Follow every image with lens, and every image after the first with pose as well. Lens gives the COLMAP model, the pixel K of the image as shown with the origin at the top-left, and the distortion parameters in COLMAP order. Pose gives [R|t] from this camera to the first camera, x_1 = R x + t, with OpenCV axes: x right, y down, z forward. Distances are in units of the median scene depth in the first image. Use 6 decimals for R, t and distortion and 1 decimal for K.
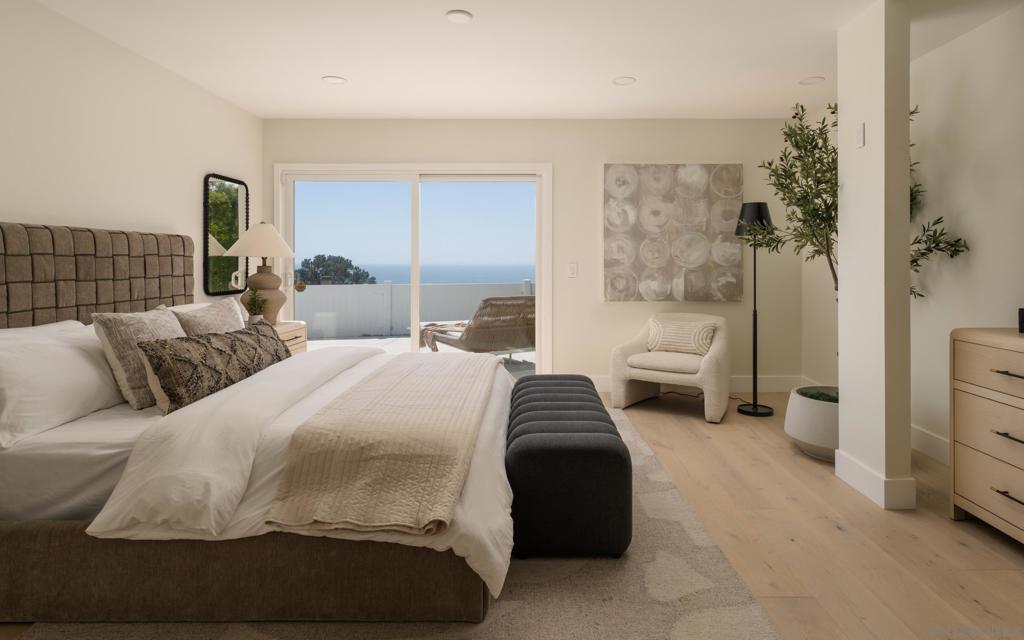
lens RADIAL K [[574.3, 0, 525.4], [0, 574.3, 257.1], [0, 0, 1]] dist [-0.001527, -0.000975]
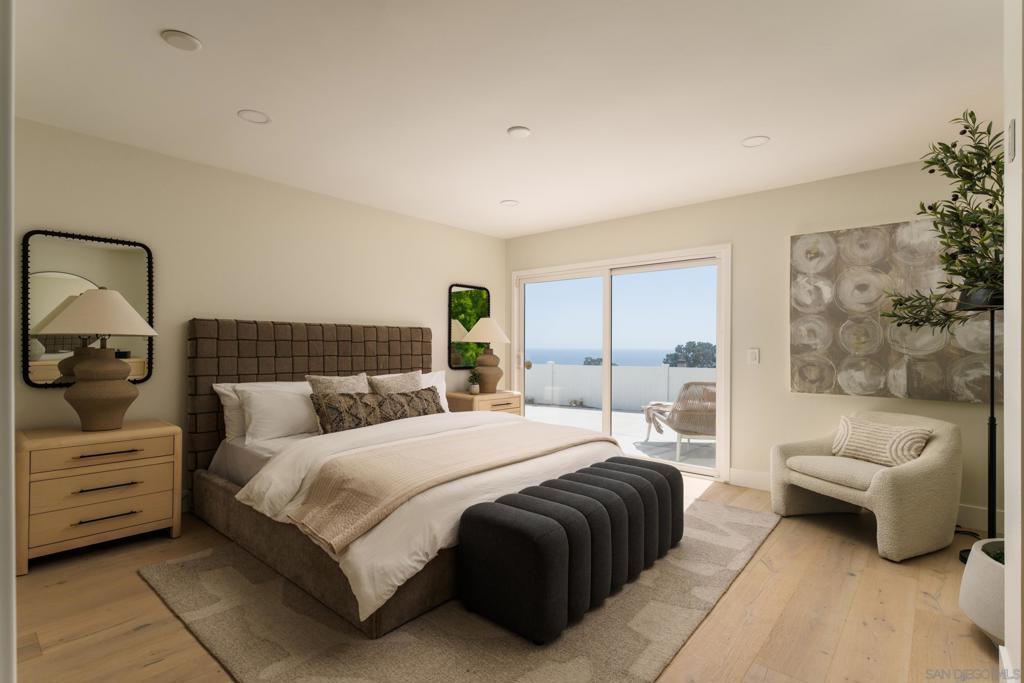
lens RADIAL K [[488.8, 0, 511.8], [0, 488.8, 343.5], [0, 0, 1]] dist [-0.005471, 0.000977]
pose [[0.751934, -0.000014, -0.659239, 0.309263], [-0.000016, 1.000000, -0.000039, 0.002439], [0.659239, 0.000040, 0.751934, 0.154202]]
